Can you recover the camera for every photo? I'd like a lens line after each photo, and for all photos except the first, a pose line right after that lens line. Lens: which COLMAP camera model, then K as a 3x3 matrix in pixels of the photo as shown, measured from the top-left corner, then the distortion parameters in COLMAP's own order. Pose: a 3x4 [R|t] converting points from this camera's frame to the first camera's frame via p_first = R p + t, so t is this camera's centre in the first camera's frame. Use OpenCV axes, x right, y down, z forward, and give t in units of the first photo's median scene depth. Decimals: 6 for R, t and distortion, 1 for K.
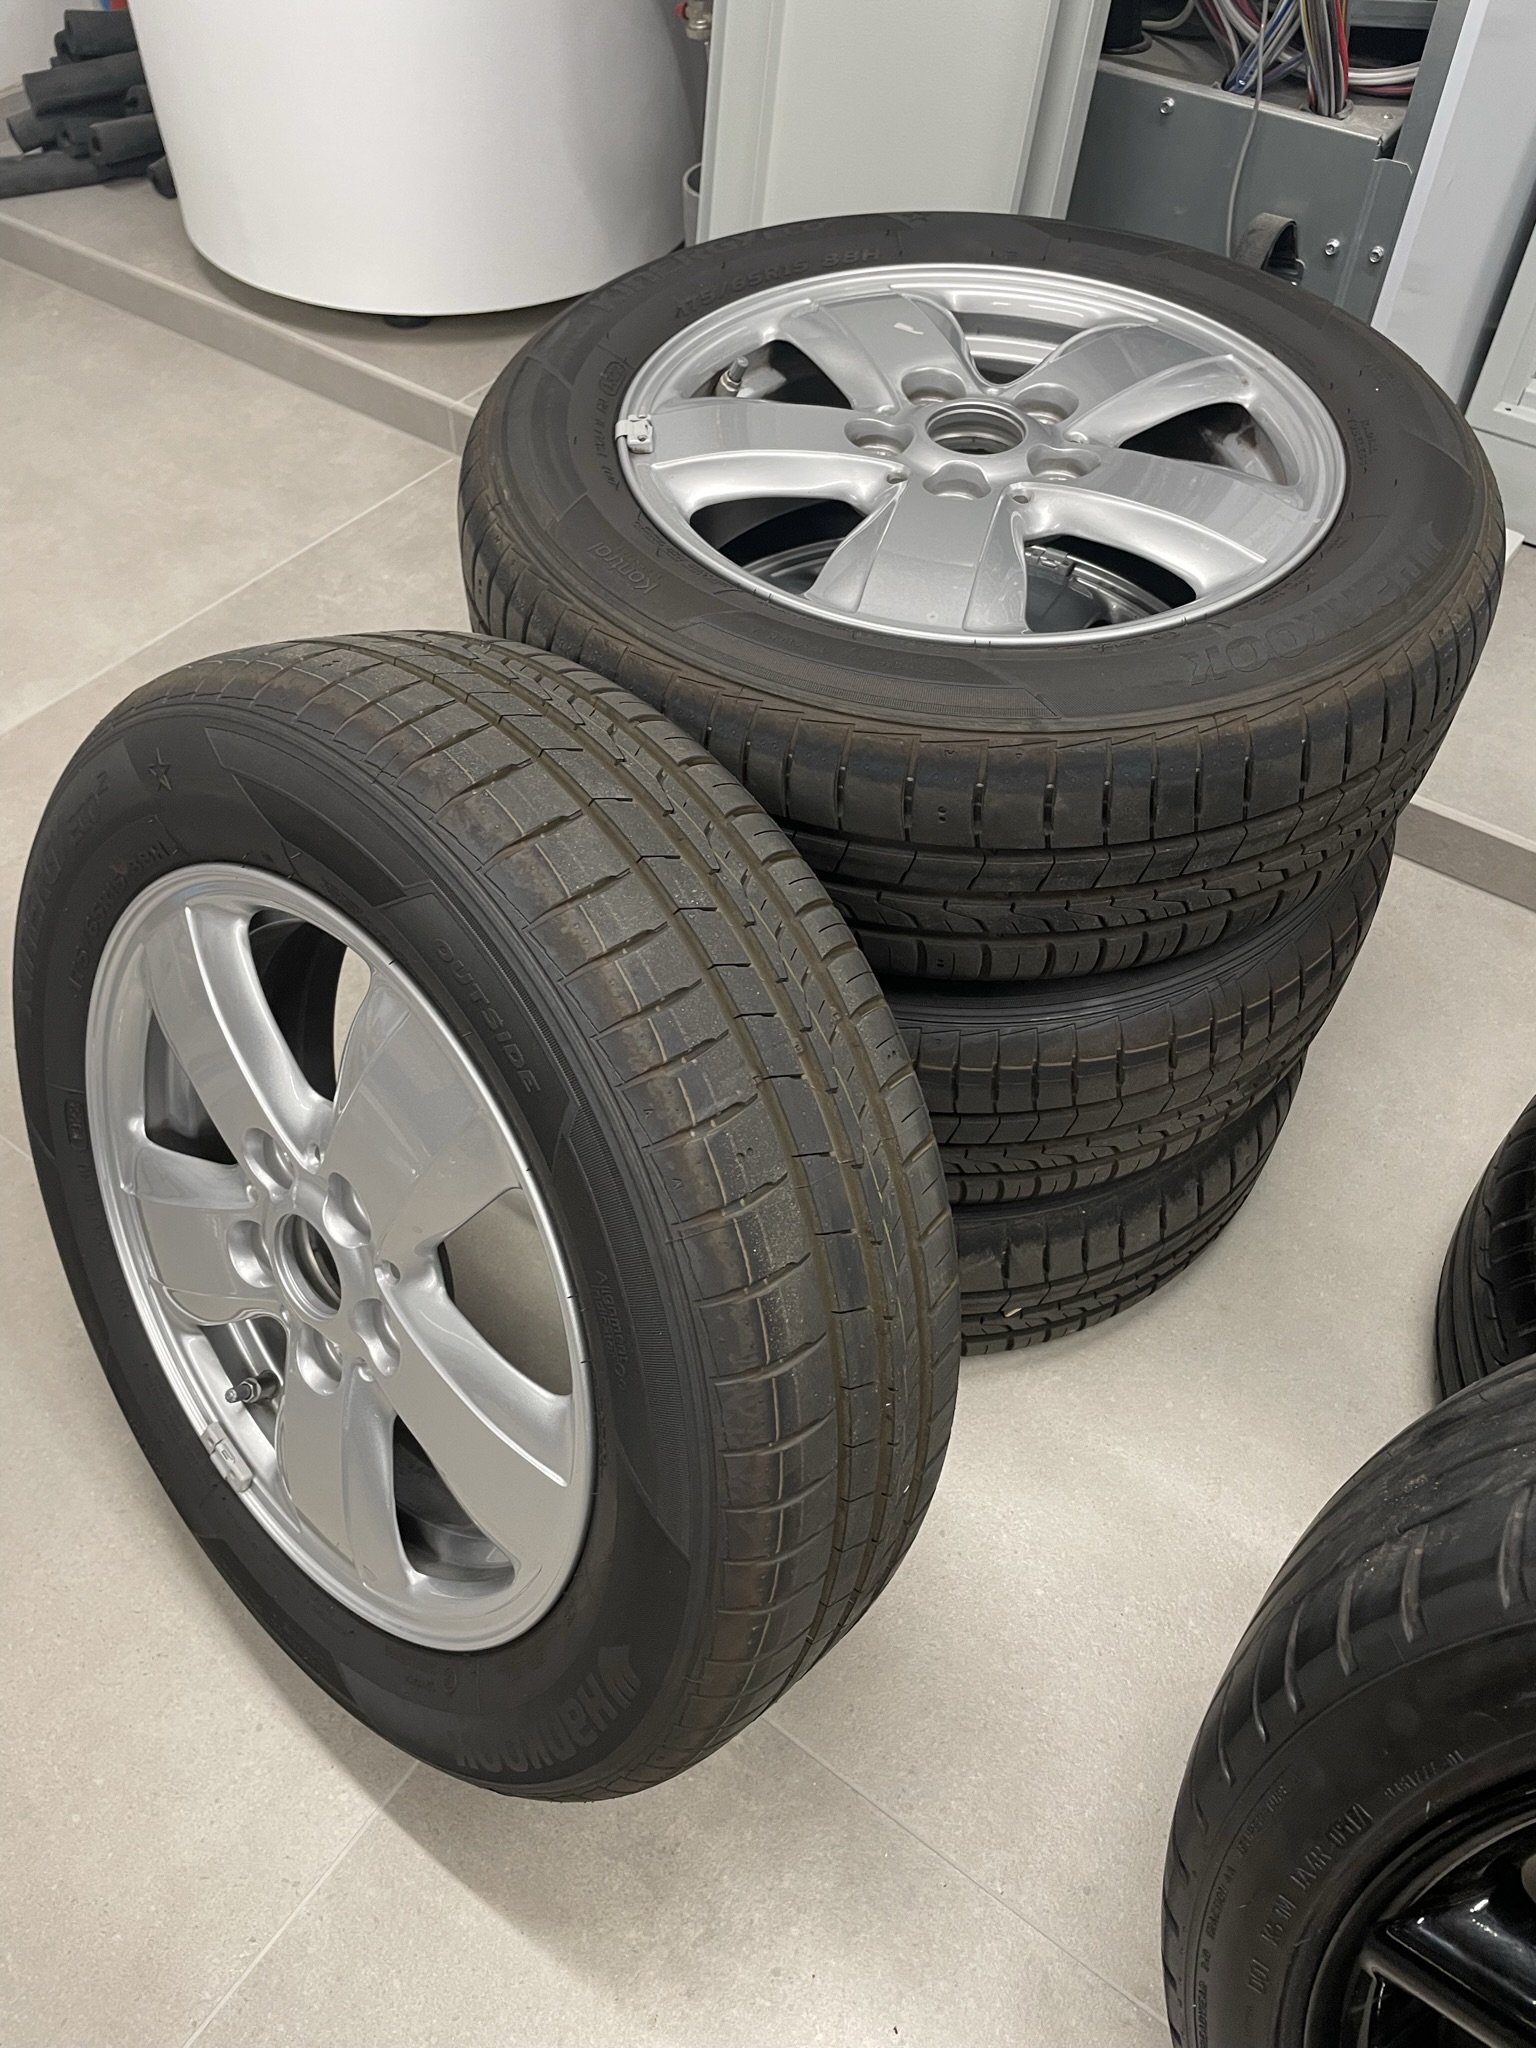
lens RADIAL K [[1536.2, 0, 761.9], [0, 1536.2, 1015.3], [0, 0, 1]] dist [0.081951, -0.101740]
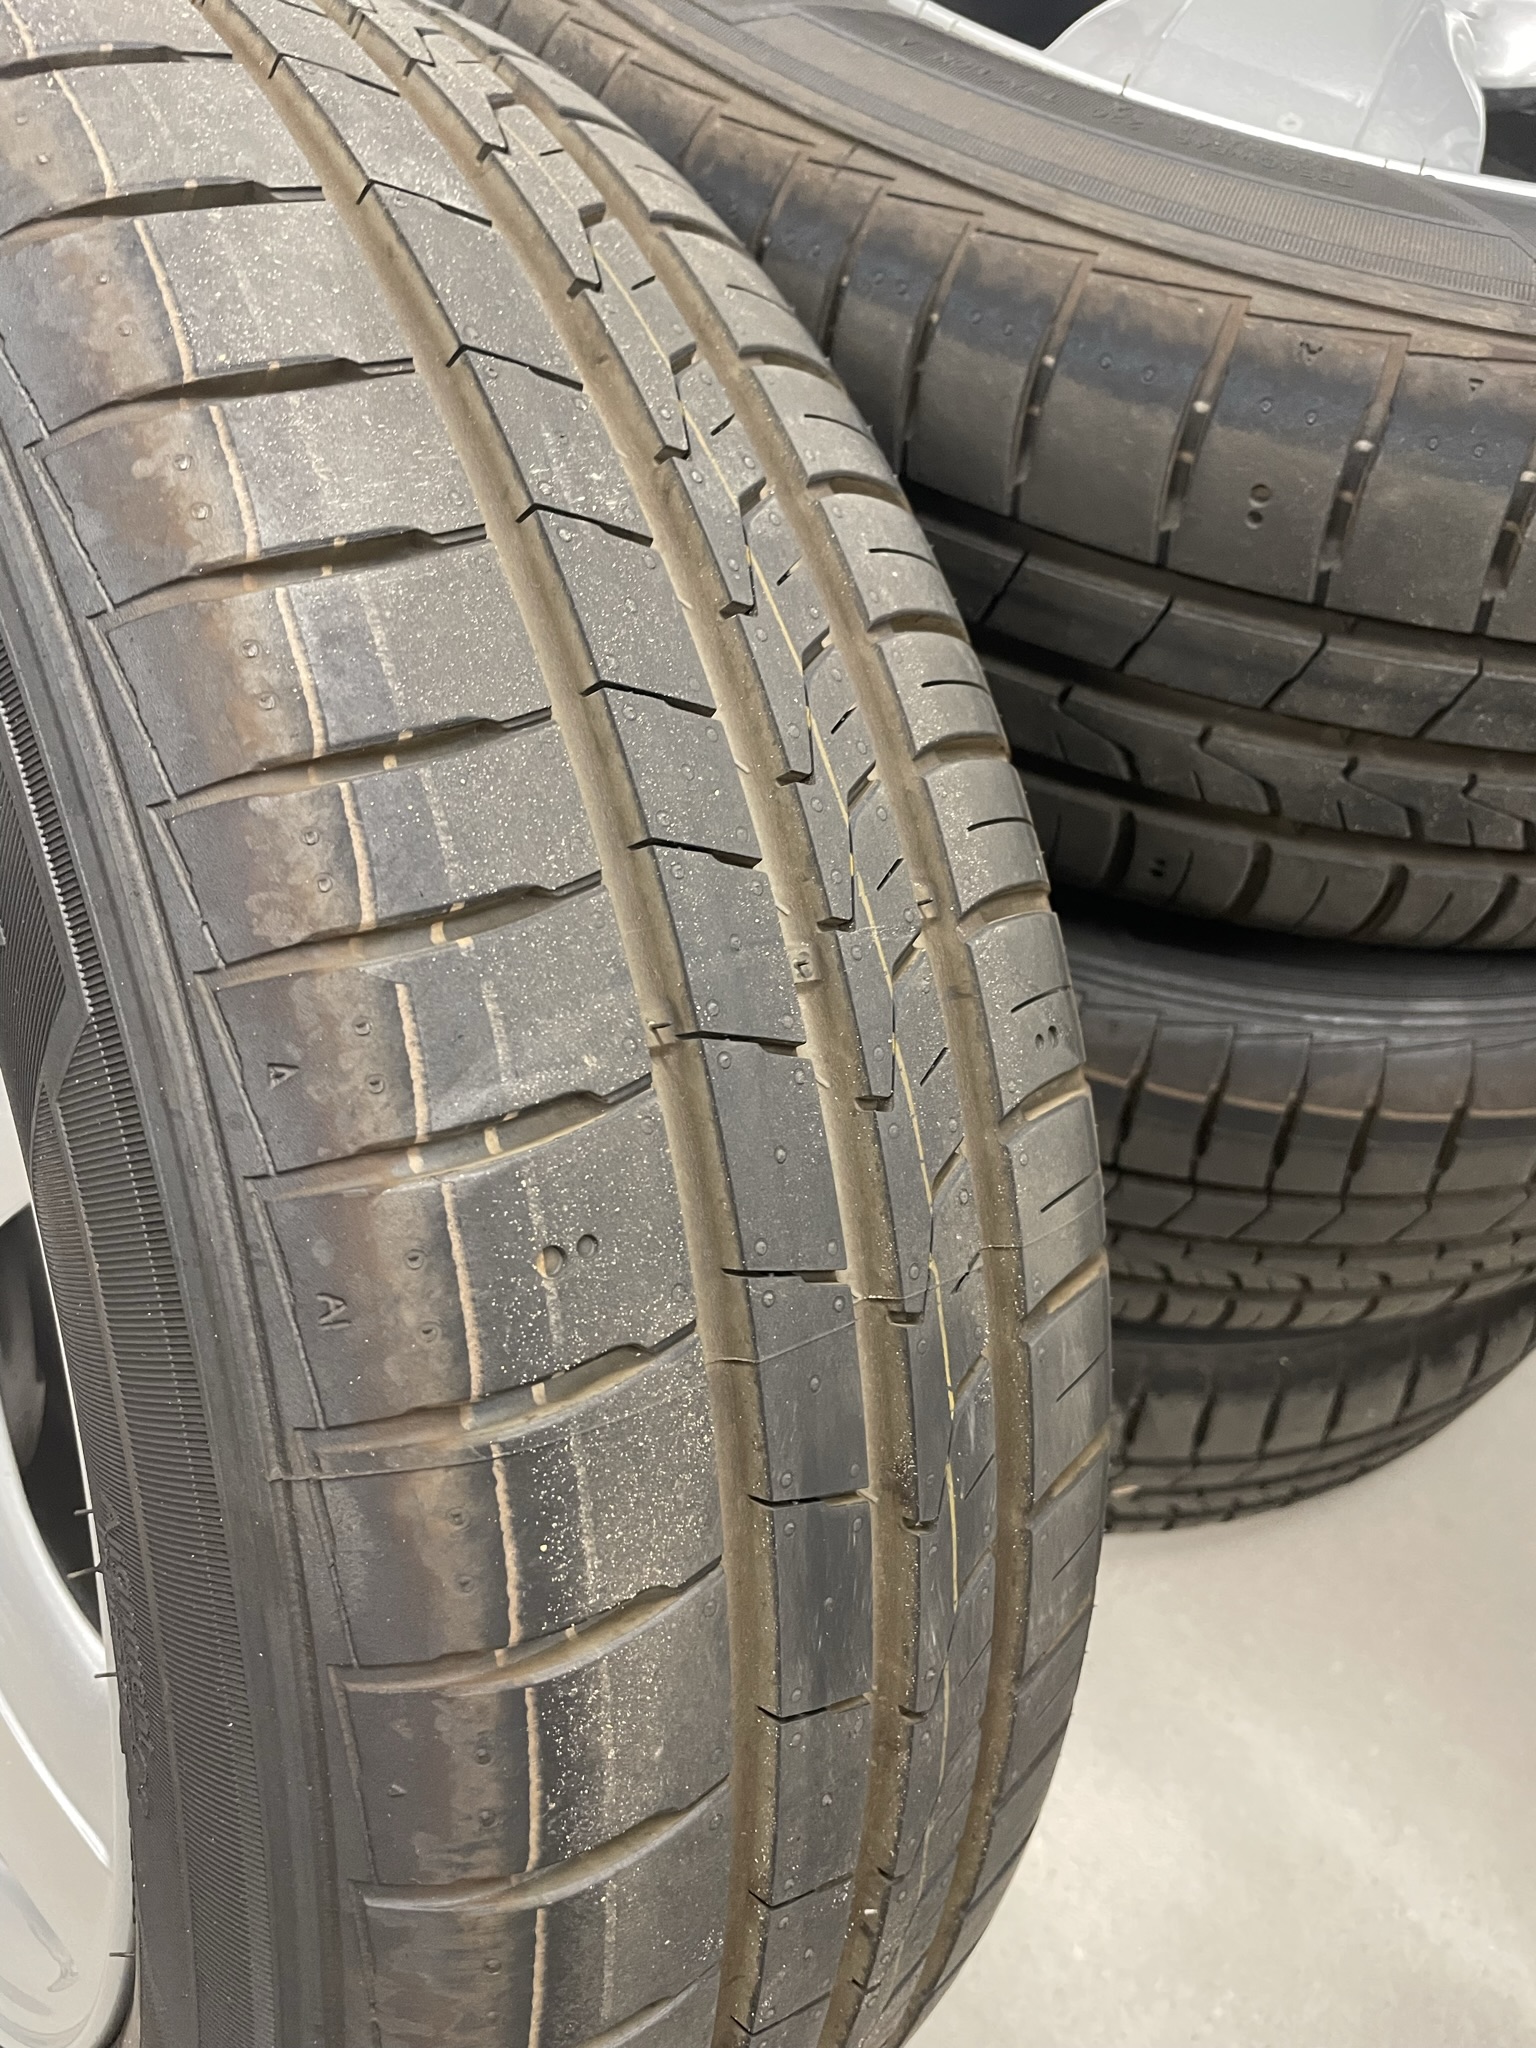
lens RADIAL K [[1575.3, 0, 768.0], [0, 1575.3, 1024.0], [0, 0, 1]] dist [0.077531, -0.116438]
pose [[0.981728, 0.184933, -0.044827, 0.032805], [-0.182954, 0.982097, 0.044868, 0.018111], [0.052322, -0.035847, 0.997987, 0.602459]]
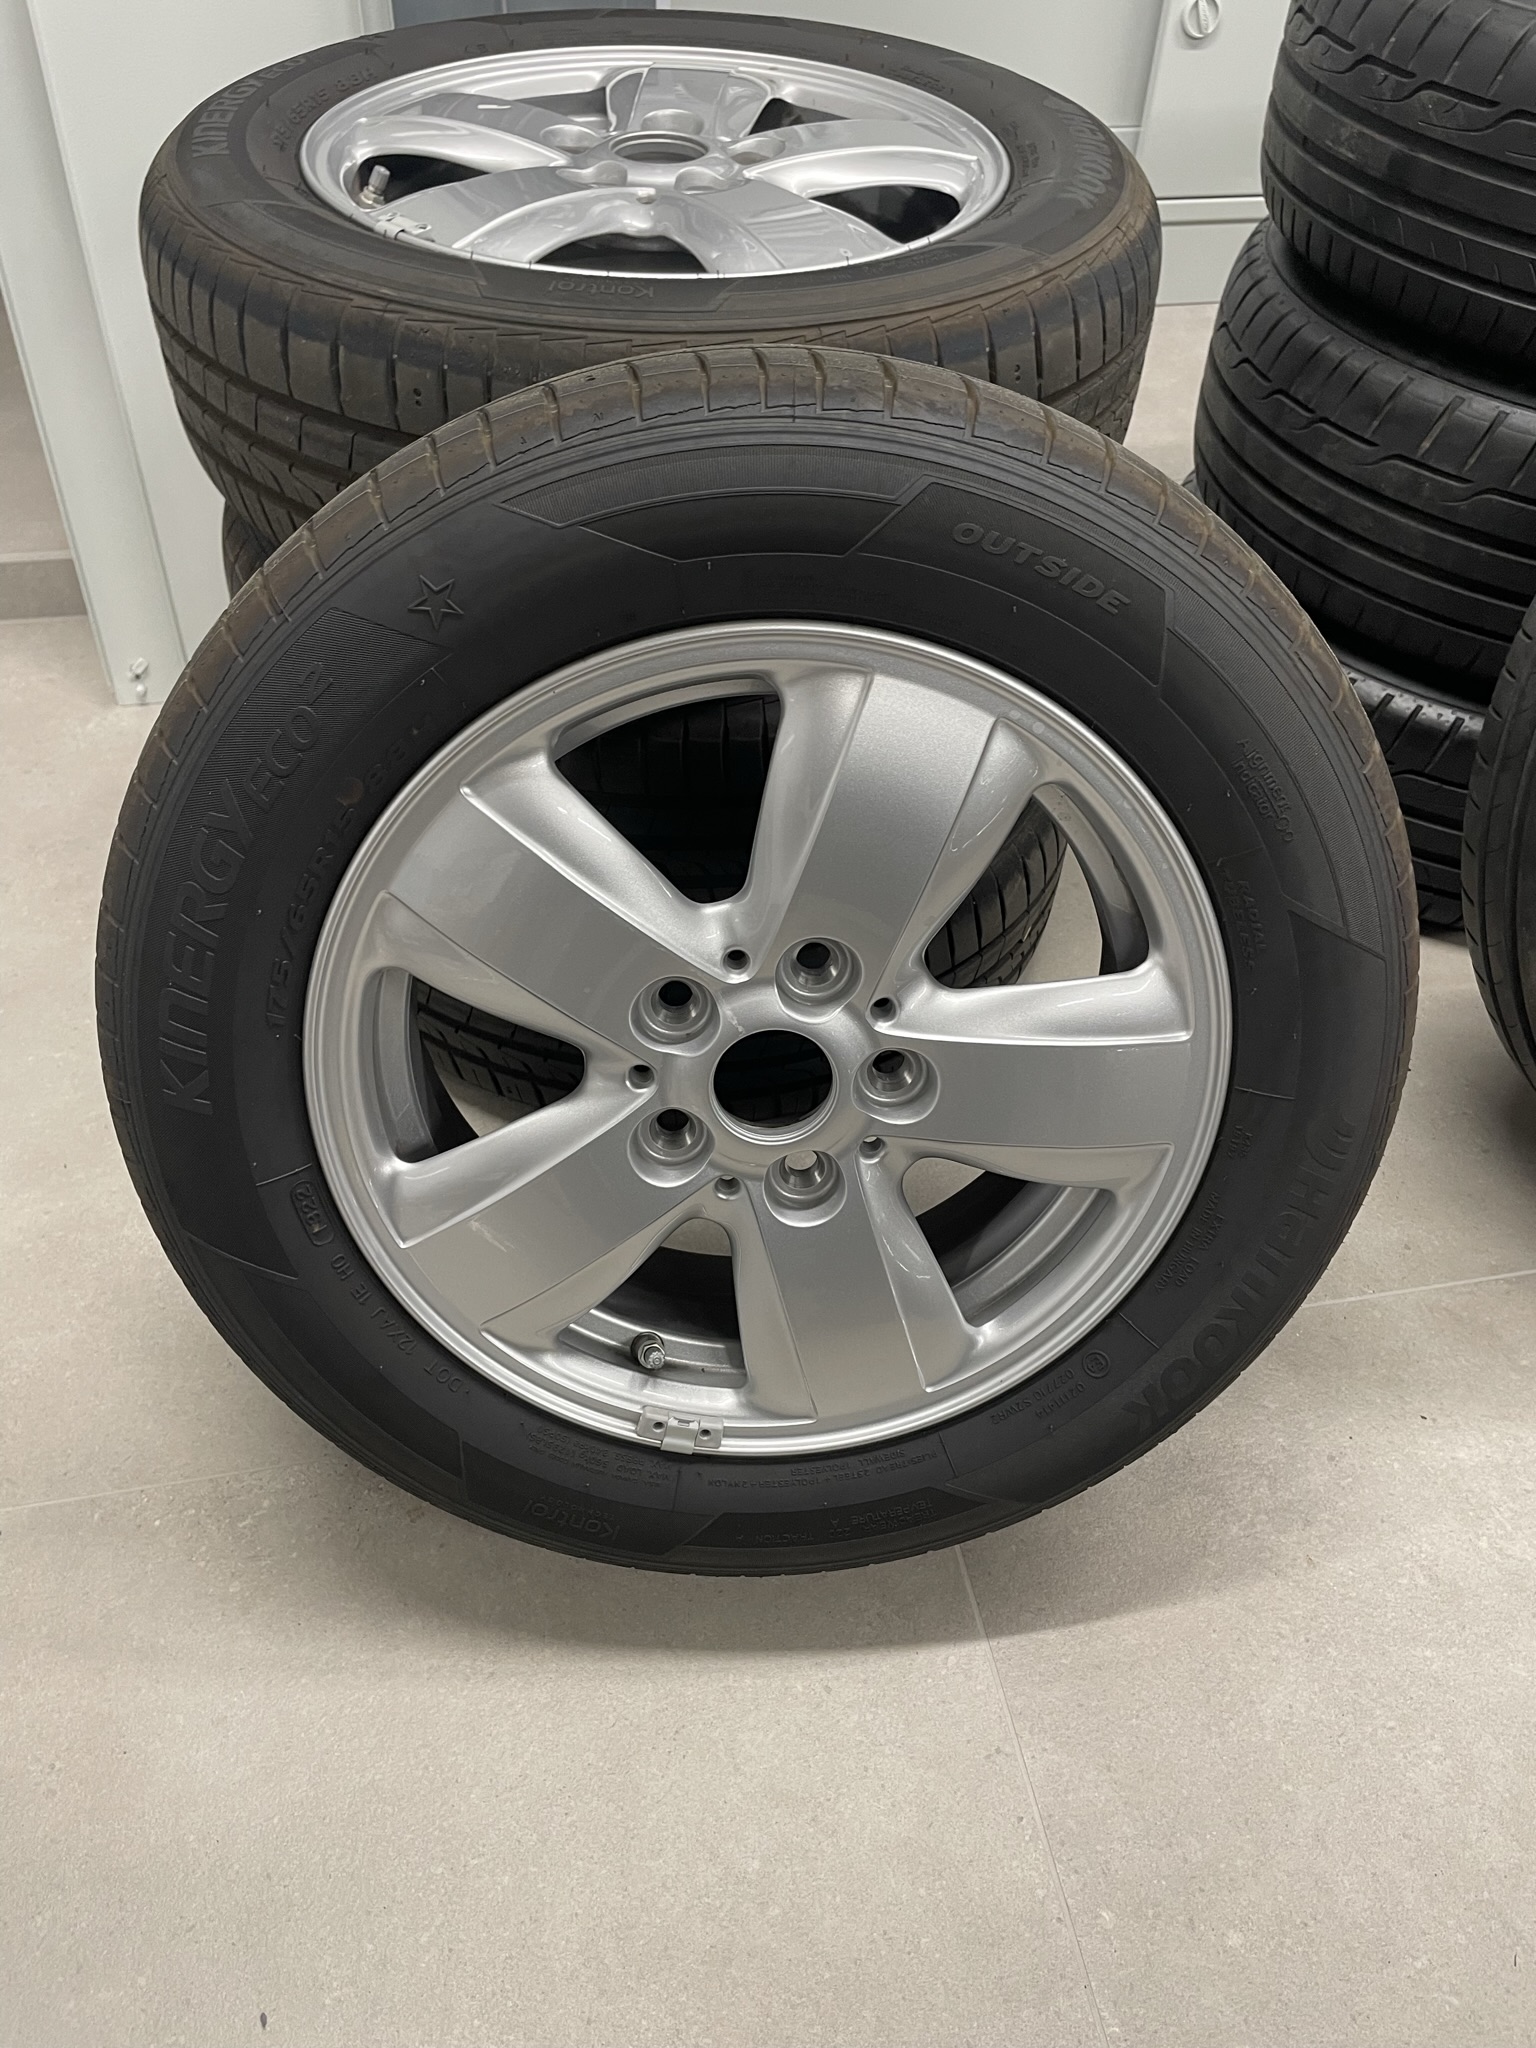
lens RADIAL K [[1536.2, 0, 761.9], [0, 1536.2, 1015.3], [0, 0, 1]] dist [0.081951, -0.101740]
pose [[0.684532, -0.508223, 0.522614, -0.884821], [0.536074, 0.836767, 0.111563, 0.030621], [-0.494004, 0.203791, 0.845239, 0.289942]]
